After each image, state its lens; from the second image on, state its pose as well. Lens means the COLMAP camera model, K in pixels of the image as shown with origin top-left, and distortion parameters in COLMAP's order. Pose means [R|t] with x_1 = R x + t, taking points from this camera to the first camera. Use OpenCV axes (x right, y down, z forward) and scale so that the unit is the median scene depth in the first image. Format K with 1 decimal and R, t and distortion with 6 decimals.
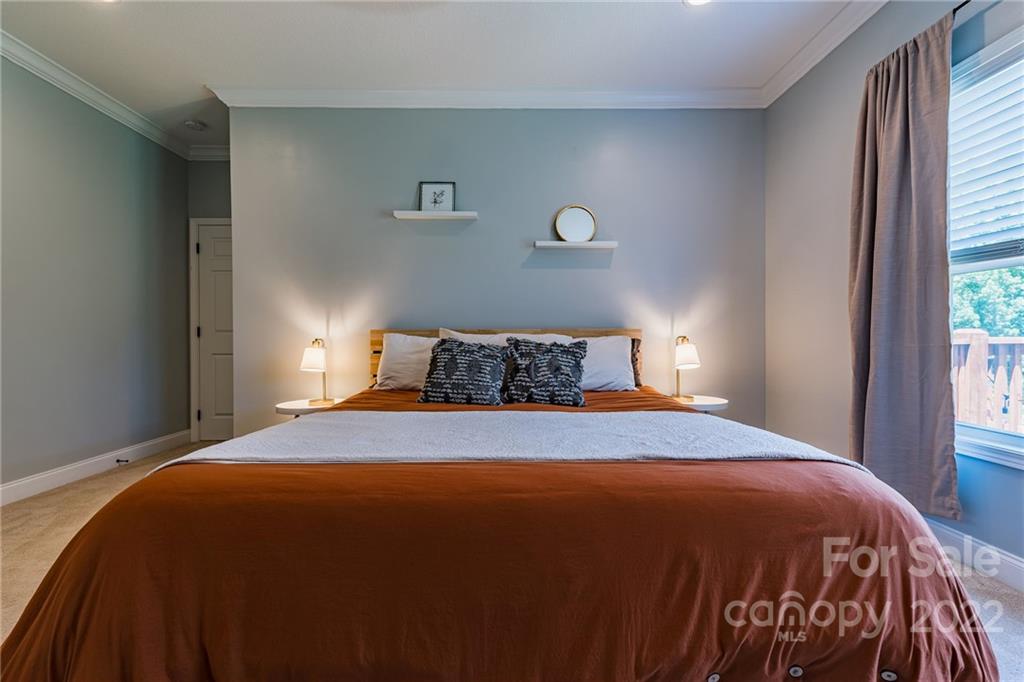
lens RADIAL K [[408.6, 0, 510.7], [0, 408.6, 337.2], [0, 0, 1]] dist [-0.001534, -0.000313]
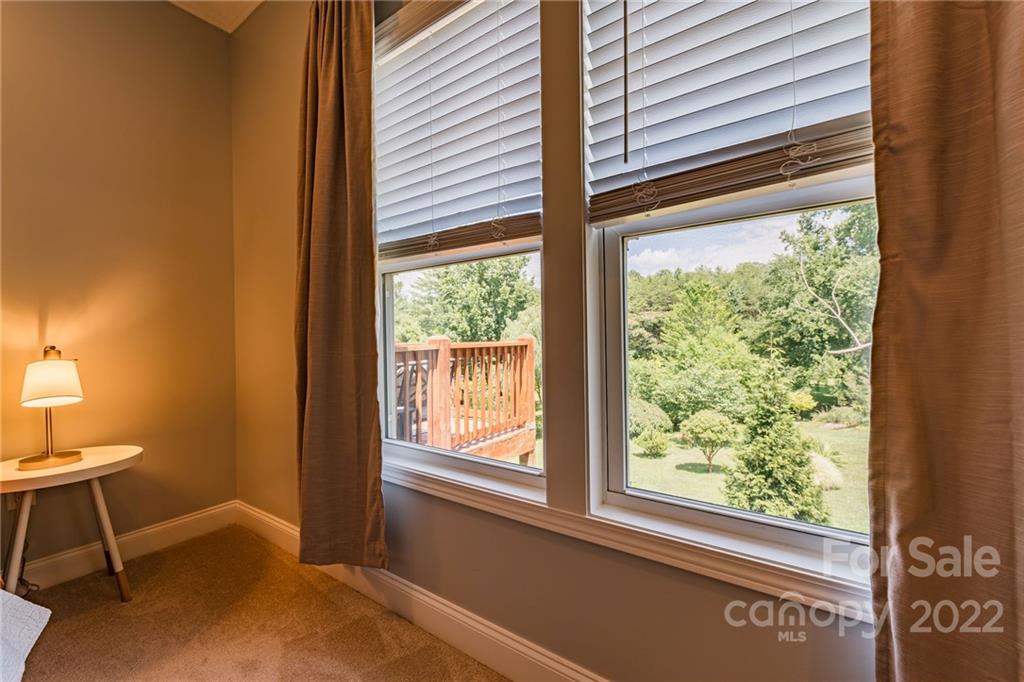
lens RADIAL K [[407.6, 0, 508.5], [0, 407.6, 342.2], [0, 0, 1]] dist [0.000829, -0.000082]
pose [[0.587585, -0.010564, 0.809094, 0.518044], [0.015490, 0.999878, 0.001805, -0.001952], [-0.809014, 0.011473, 0.587677, 0.278071]]
